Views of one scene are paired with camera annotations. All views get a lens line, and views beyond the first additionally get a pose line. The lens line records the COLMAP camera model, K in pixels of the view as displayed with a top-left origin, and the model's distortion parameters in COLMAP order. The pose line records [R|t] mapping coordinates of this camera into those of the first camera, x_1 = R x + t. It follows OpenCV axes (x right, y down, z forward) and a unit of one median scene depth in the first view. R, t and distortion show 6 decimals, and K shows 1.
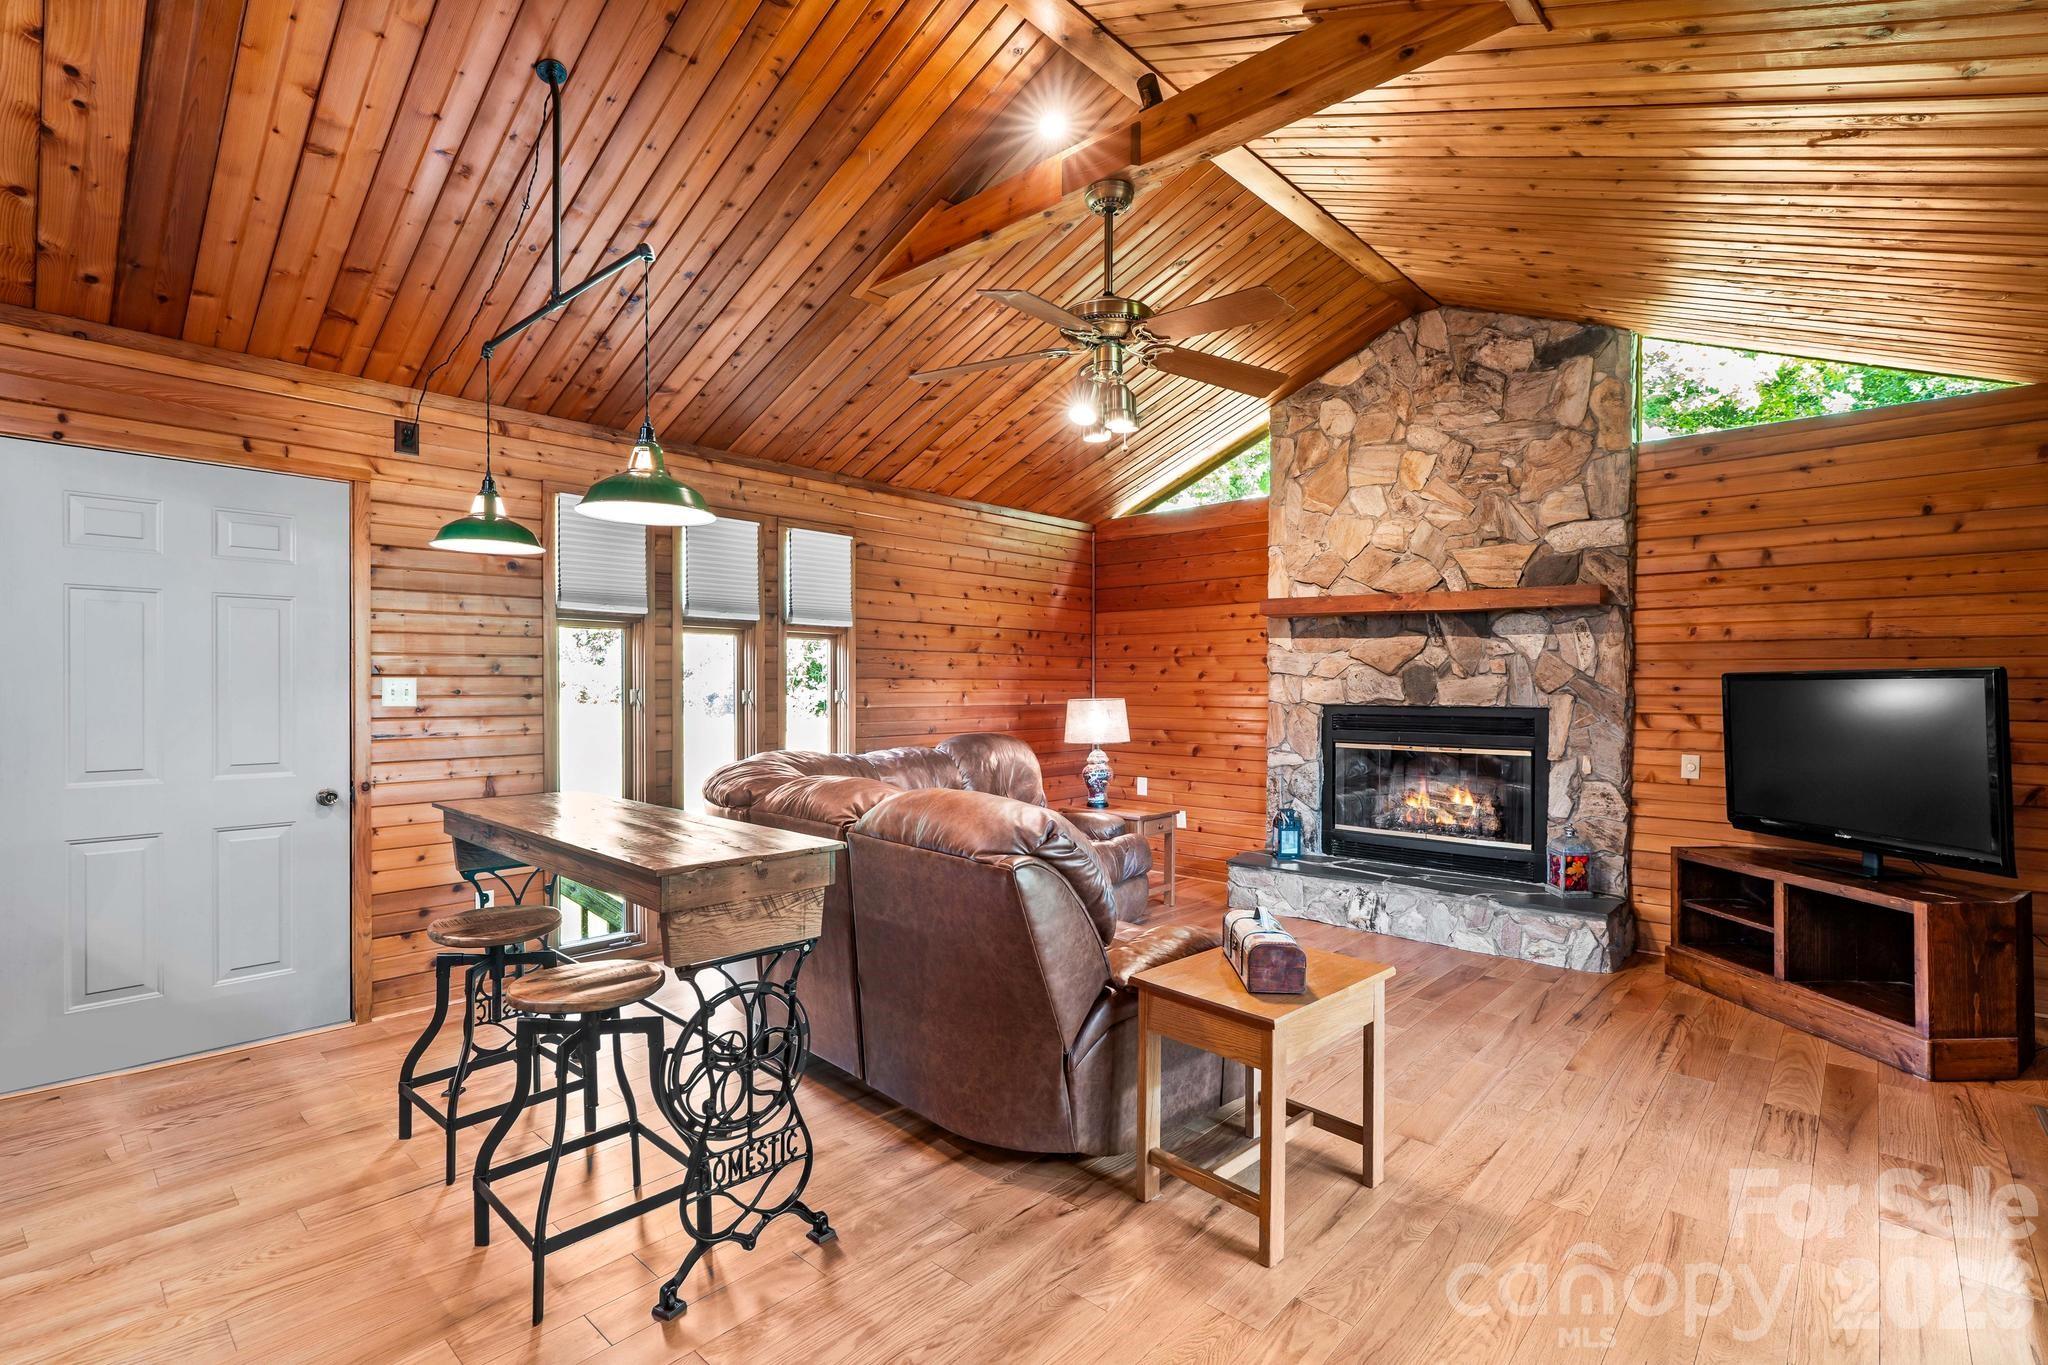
lens RADIAL K [[937.8, 0, 1013.4], [0, 937.8, 688.1], [0, 0, 1]] dist [-0.002786, 0.000703]
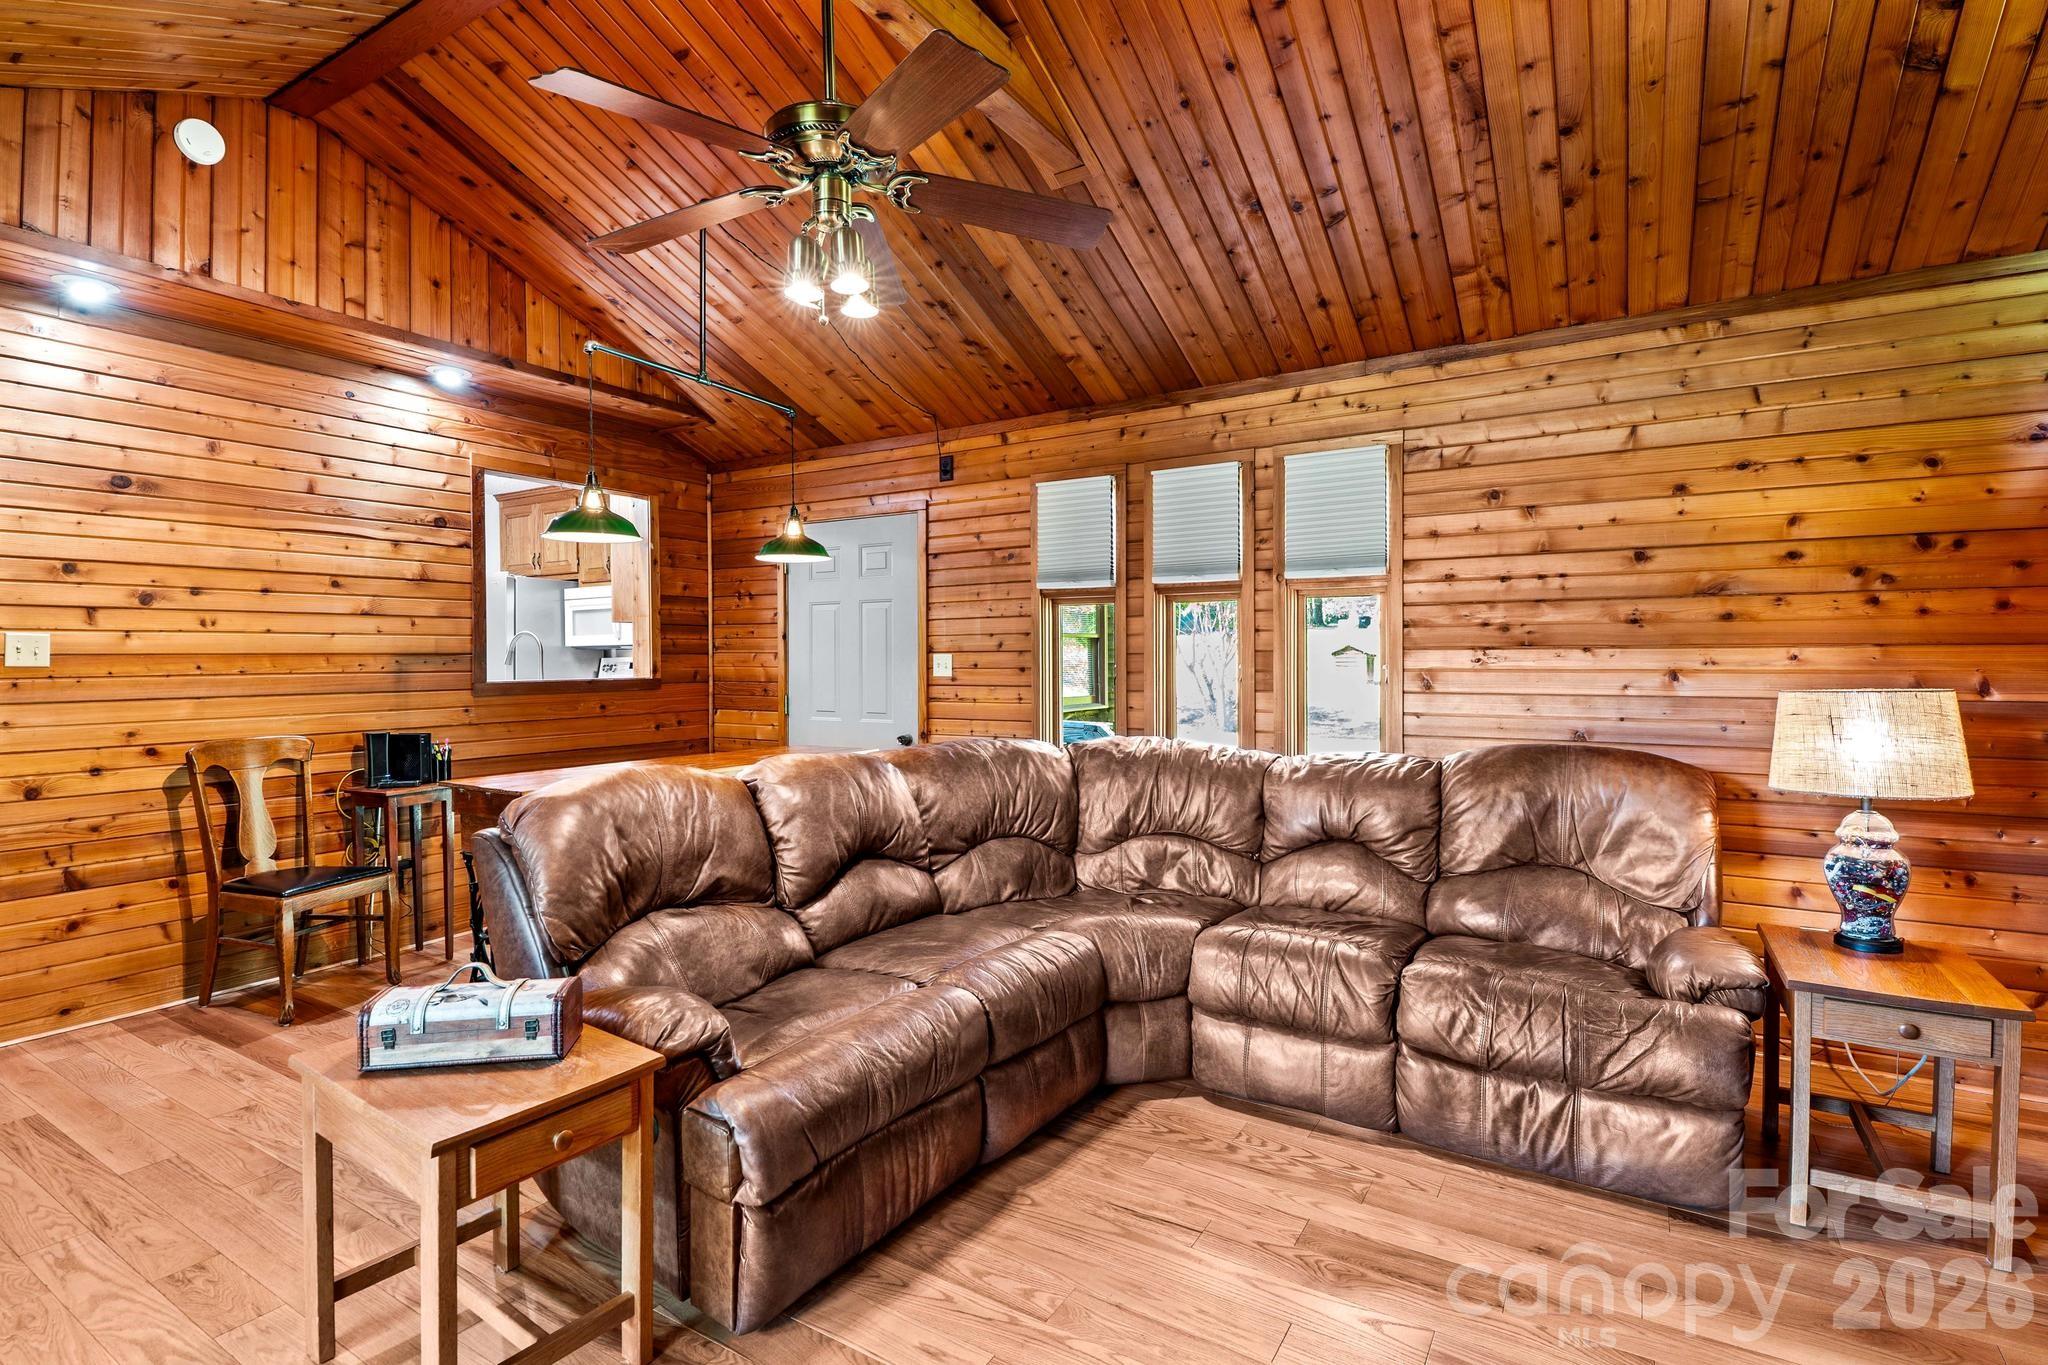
lens RADIAL K [[937.8, 0, 1013.4], [0, 937.8, 688.1], [0, 0, 1]] dist [-0.002786, 0.000703]
pose [[0.177771, 0.024464, -0.983768, 0.580451], [-0.004073, 0.999701, 0.024124, 0.003979], [0.984063, -0.000281, 0.177817, 0.761256]]
